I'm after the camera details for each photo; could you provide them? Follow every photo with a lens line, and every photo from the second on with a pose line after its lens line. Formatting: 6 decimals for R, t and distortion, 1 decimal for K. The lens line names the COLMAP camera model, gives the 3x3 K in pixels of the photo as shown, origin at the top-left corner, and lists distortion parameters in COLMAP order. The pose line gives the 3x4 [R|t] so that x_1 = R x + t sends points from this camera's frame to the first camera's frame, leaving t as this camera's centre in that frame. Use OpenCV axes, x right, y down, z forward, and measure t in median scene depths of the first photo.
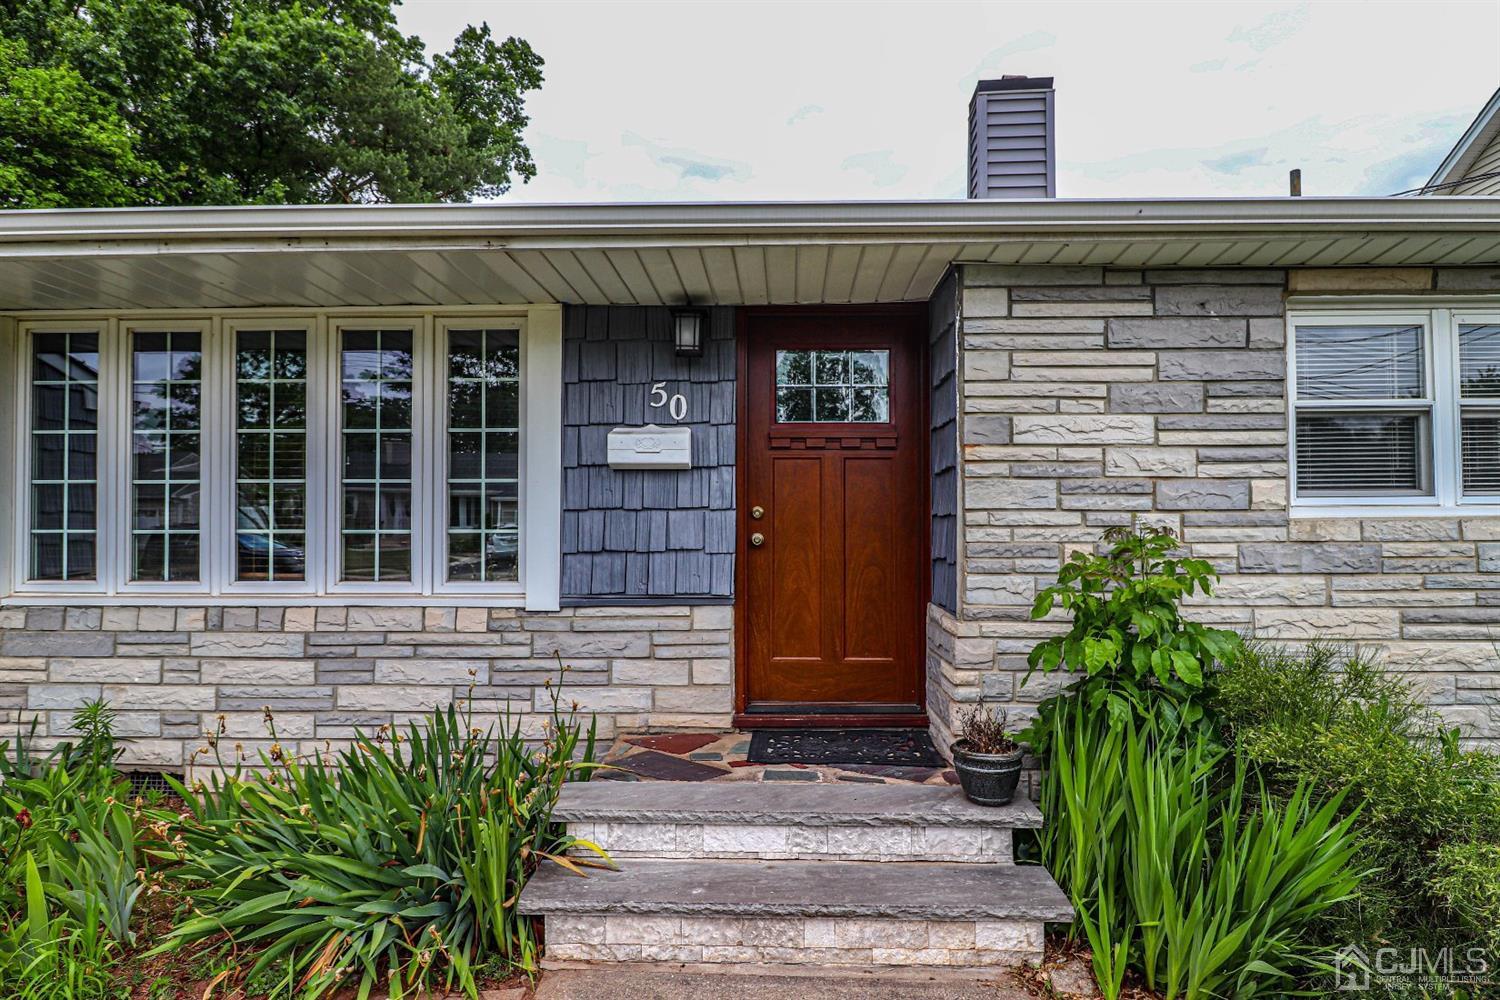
lens RADIAL K [[831.0, 0, 749.7], [0, 831.0, 503.8], [0, 0, 1]] dist [0.000721, 0.000159]
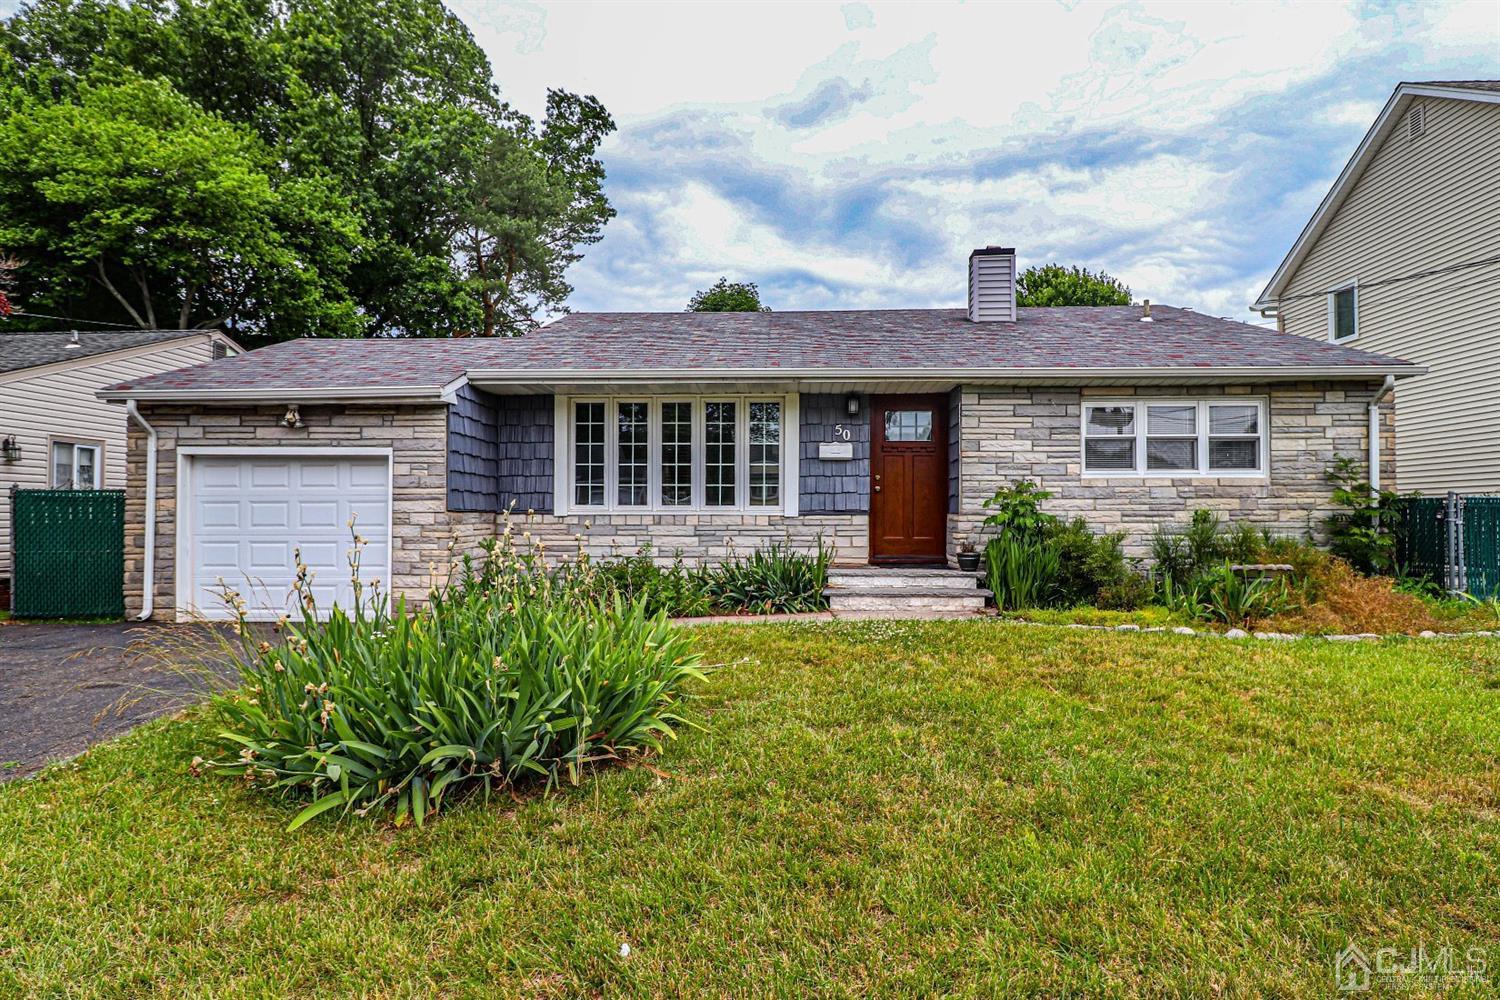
lens RADIAL K [[776.5, 0, 752.1], [0, 776.5, 500.7], [0, 0, 1]] dist [0.000974, -0.000062]
pose [[0.999711, 0.004342, -0.023660, -0.369319], [-0.004208, 0.999975, 0.005724, 0.080463], [0.023684, -0.005623, 0.999704, -1.564175]]
